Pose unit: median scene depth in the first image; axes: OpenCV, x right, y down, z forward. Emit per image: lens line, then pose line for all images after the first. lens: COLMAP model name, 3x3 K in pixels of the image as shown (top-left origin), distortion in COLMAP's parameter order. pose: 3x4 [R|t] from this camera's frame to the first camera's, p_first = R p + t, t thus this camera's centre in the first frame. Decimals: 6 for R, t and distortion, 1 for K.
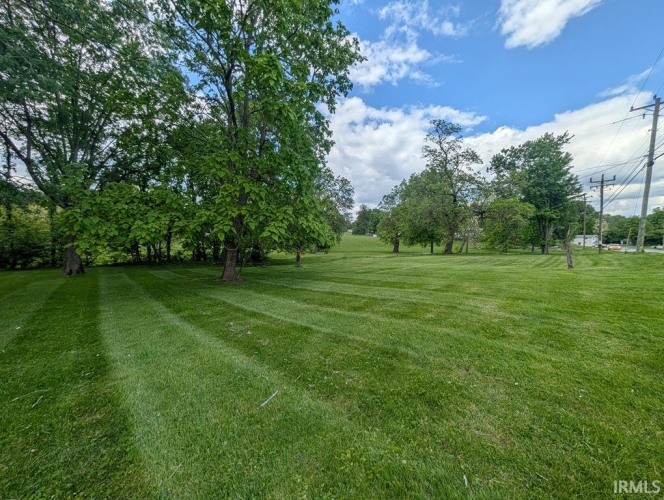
lens RADIAL K [[233.1, 0, 334.6], [0, 233.1, 251.3], [0, 0, 1]] dist [-0.000872, 0.000180]
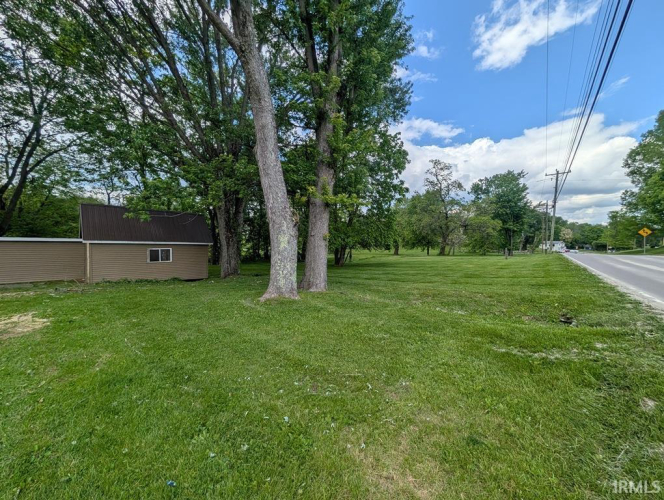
lens RADIAL K [[233.1, 0, 330.9], [0, 233.1, 246.1], [0, 0, 1]] dist [-0.000872, 0.000180]
pose [[0.998300, 0.010237, 0.057378, -0.228295], [-0.008175, 0.999316, -0.036058, 0.010735], [-0.057708, 0.035527, 0.997701, -0.307831]]
